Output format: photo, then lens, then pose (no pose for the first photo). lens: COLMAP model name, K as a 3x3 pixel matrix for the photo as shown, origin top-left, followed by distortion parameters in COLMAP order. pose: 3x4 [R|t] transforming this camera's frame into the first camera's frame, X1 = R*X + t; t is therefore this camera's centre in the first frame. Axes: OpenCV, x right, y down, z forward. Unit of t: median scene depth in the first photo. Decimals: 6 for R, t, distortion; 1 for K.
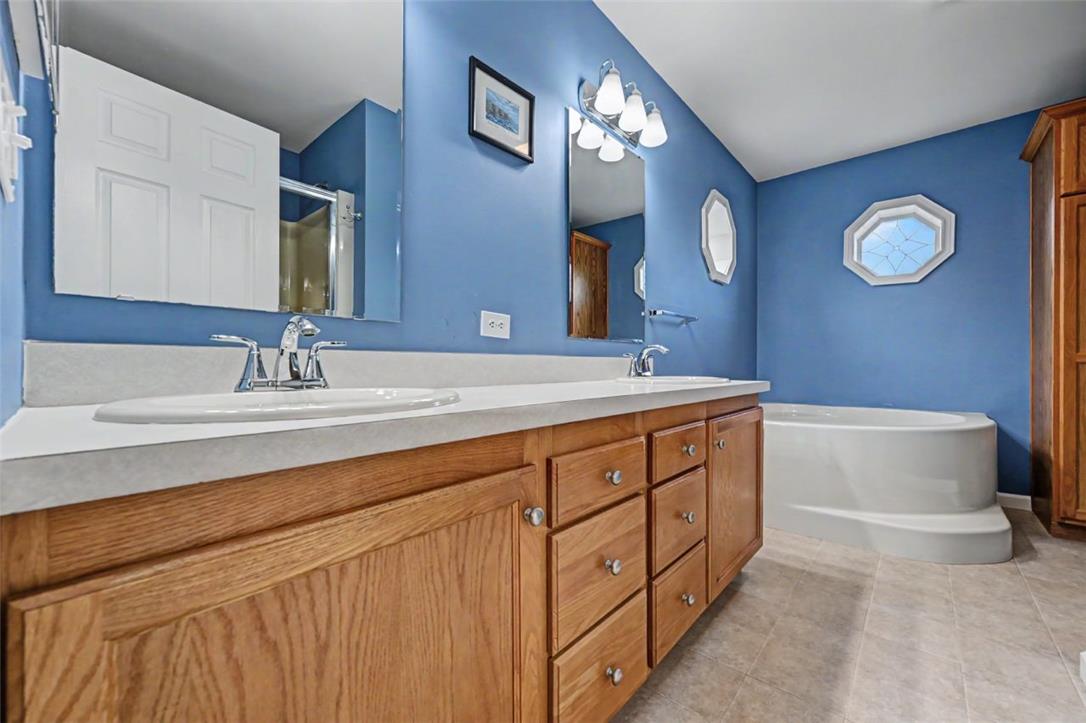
lens RADIAL K [[428.9, 0, 541.0], [0, 428.9, 367.6], [0, 0, 1]] dist [0.000955, 0.000270]
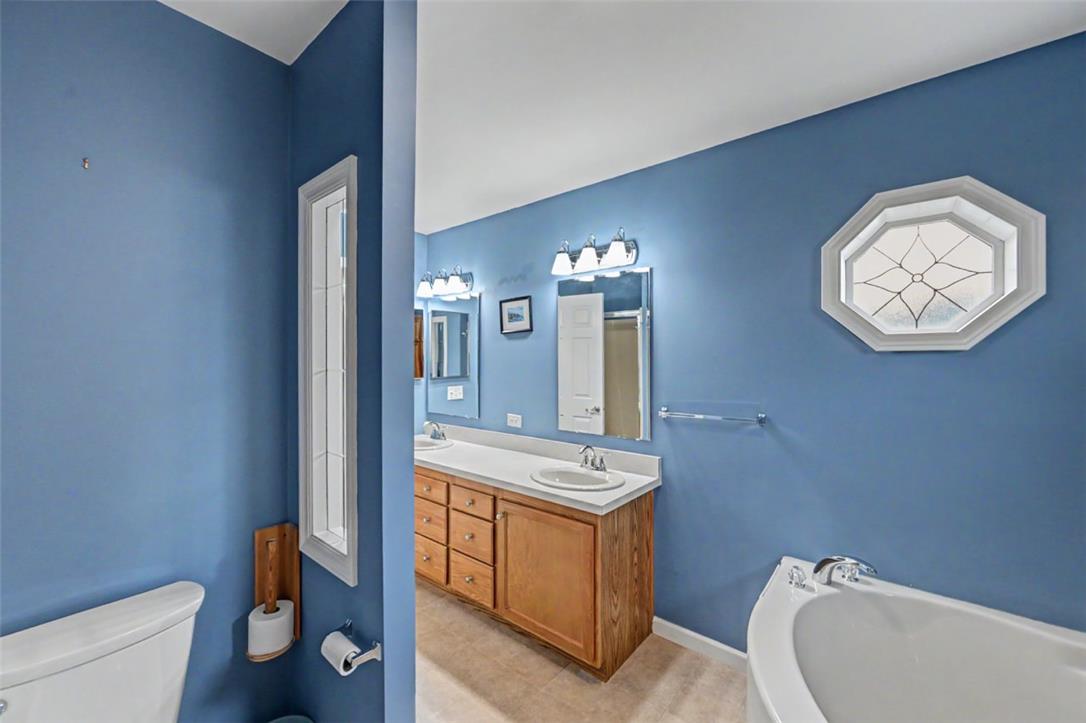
lens RADIAL K [[428.9, 0, 541.5], [0, 428.9, 363.8], [0, 0, 1]] dist [0.000955, 0.000270]
pose [[0.019948, -0.002216, -0.999799, 1.932771], [0.007280, 0.999971, -0.002071, -0.363017], [0.999775, -0.007238, 0.019963, 1.089603]]
